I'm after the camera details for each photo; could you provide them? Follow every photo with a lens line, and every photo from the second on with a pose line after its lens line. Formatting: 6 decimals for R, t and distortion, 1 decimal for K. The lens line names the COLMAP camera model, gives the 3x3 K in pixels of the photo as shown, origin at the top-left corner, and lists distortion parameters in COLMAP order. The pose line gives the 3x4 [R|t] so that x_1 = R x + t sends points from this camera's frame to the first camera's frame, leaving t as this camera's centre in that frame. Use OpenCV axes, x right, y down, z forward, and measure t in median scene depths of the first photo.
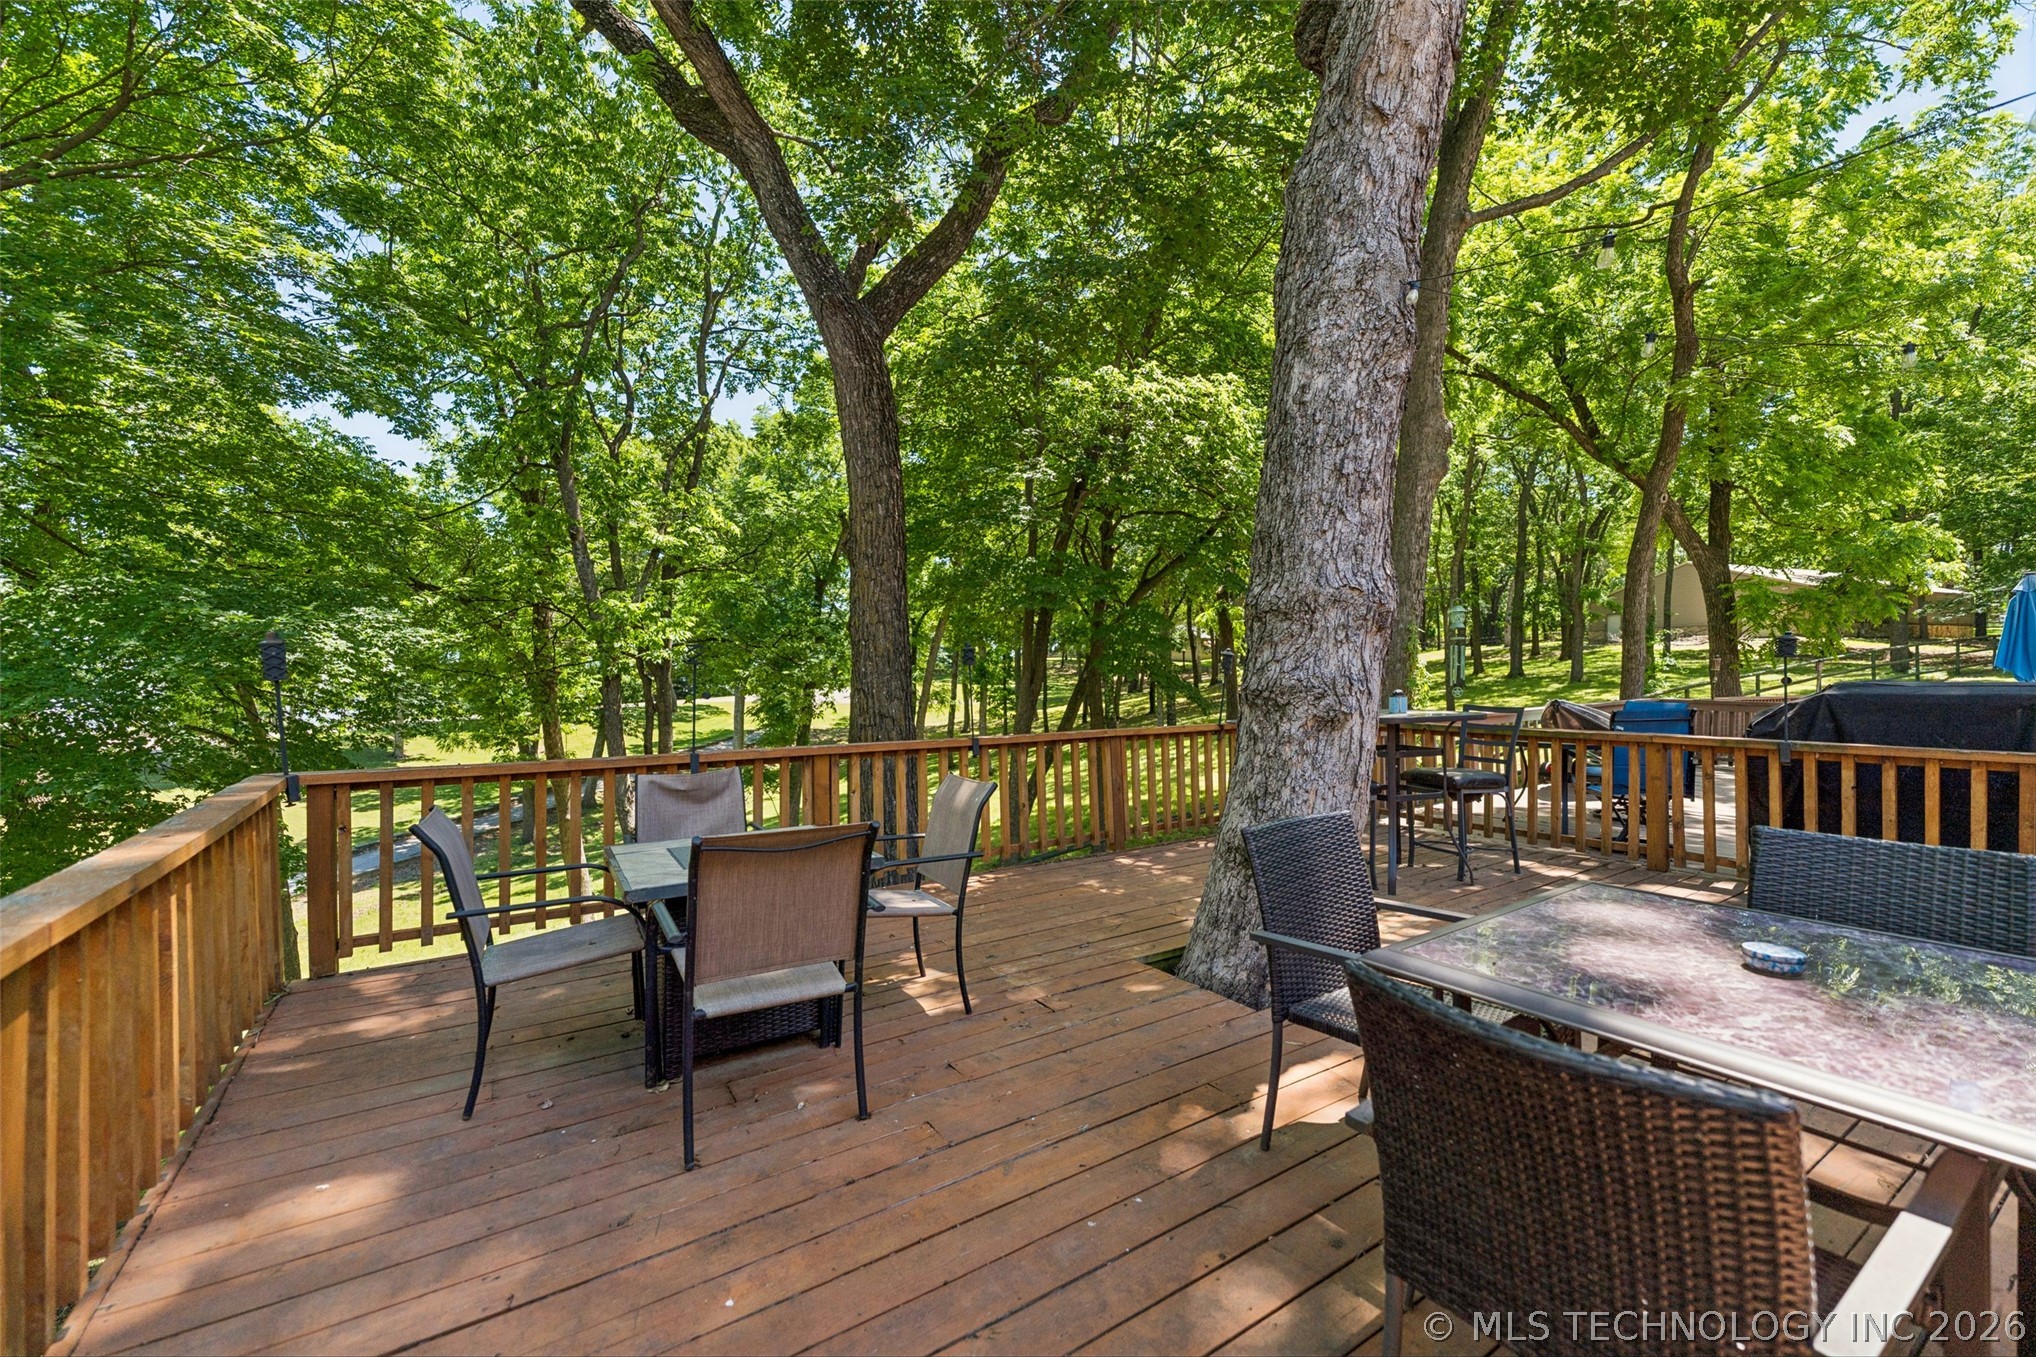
lens RADIAL K [[820.1, 0, 1022.4], [0, 820.1, 688.5], [0, 0, 1]] dist [-0.001202, -0.000995]
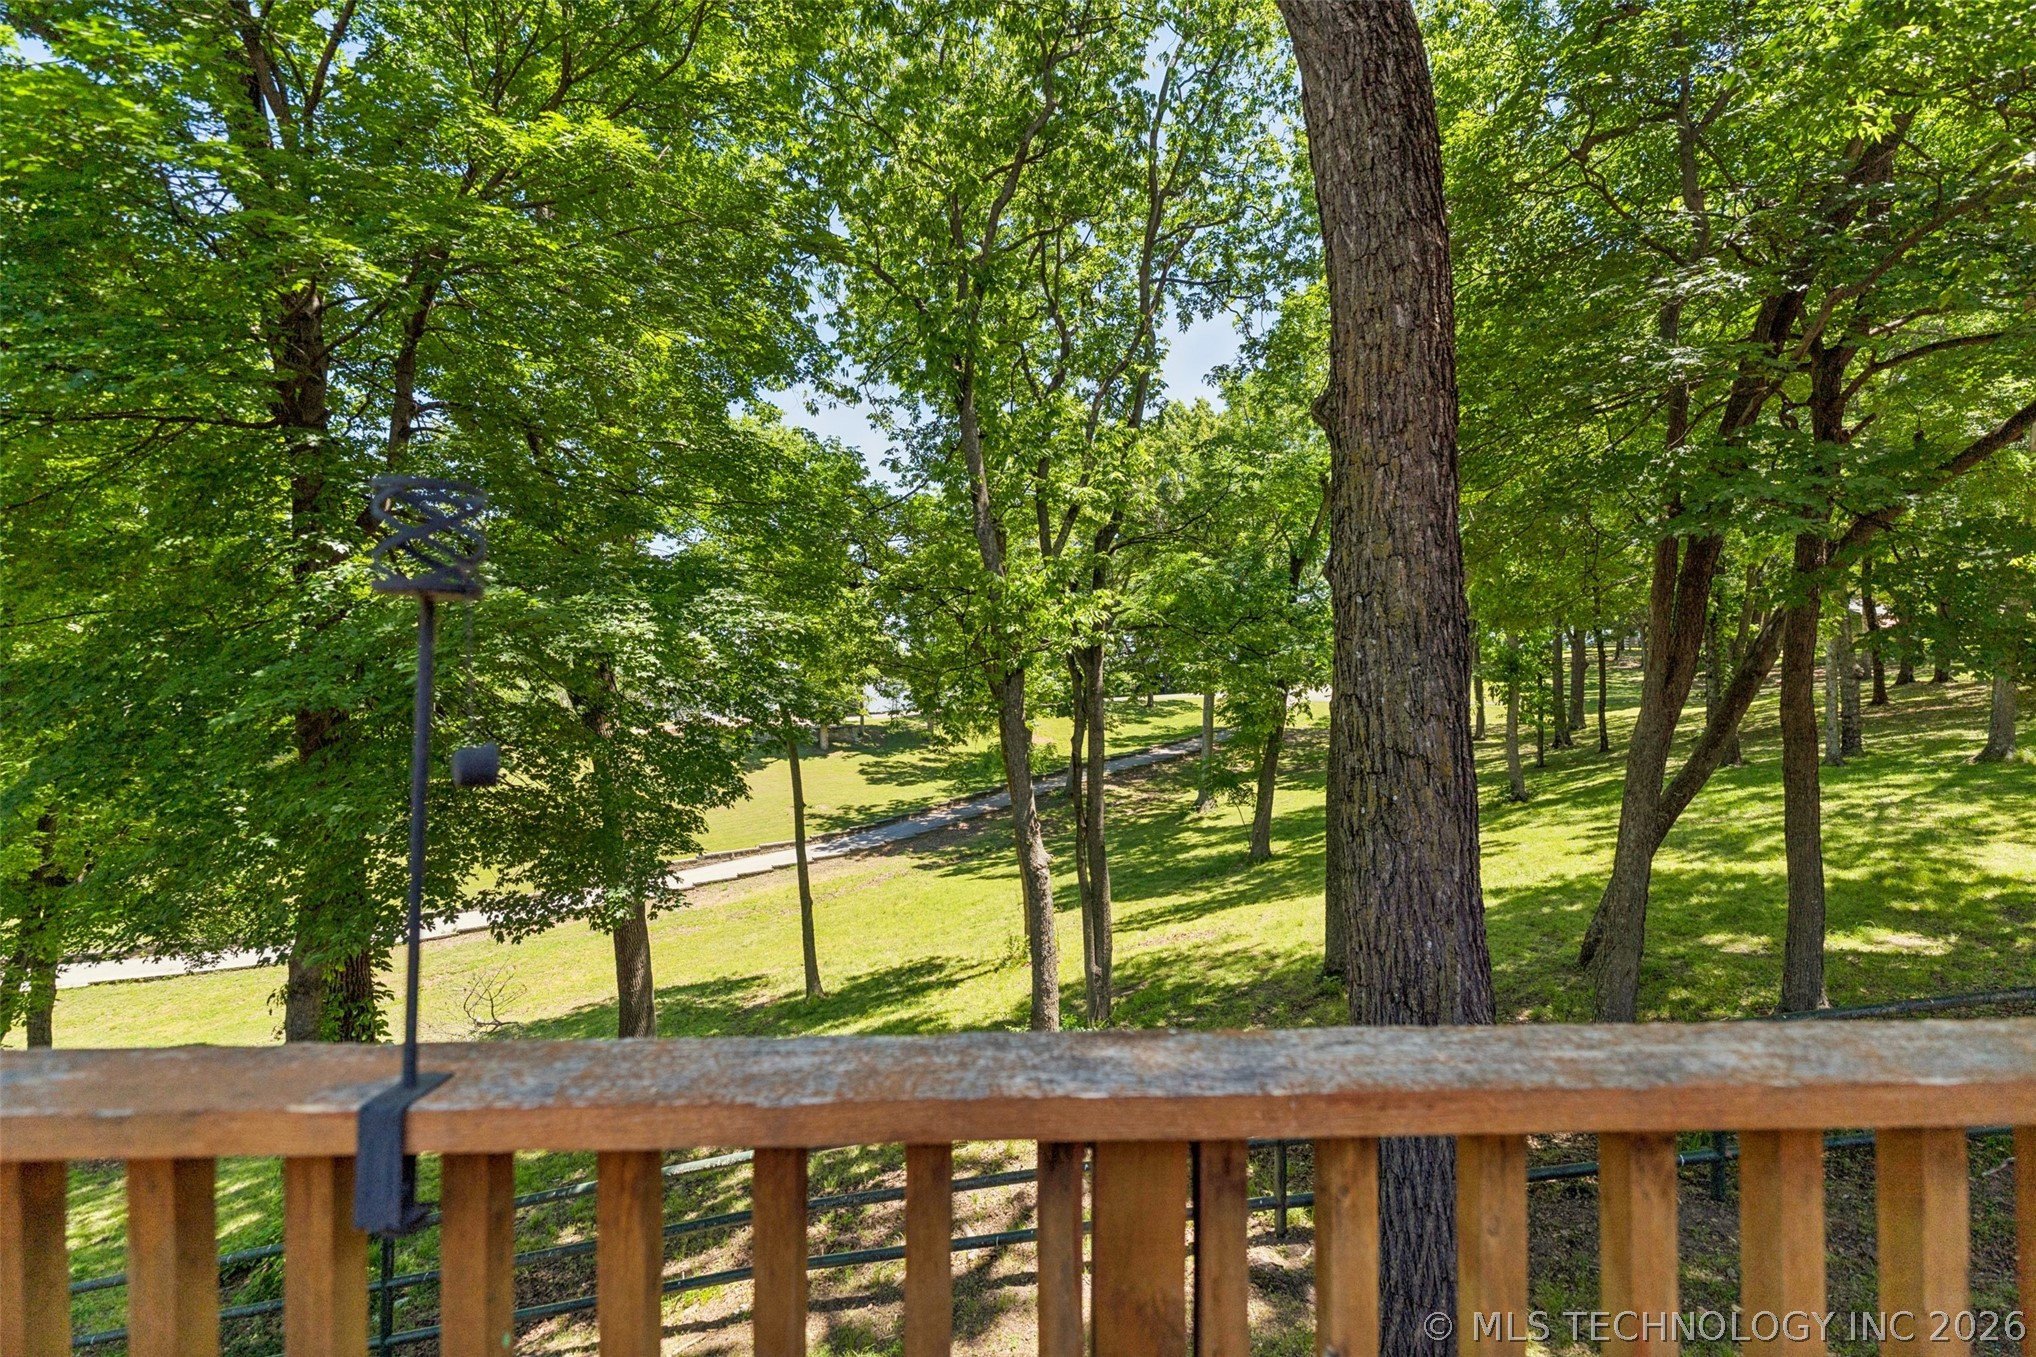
lens RADIAL K [[820.1, 0, 1022.4], [0, 820.1, 688.5], [0, 0, 1]] dist [-0.001202, -0.000995]
pose [[0.844085, 0.011367, -0.536089, -0.026542], [-0.008473, 0.999933, 0.007861, -0.001708], [0.536143, -0.002093, 0.844125, 0.117880]]
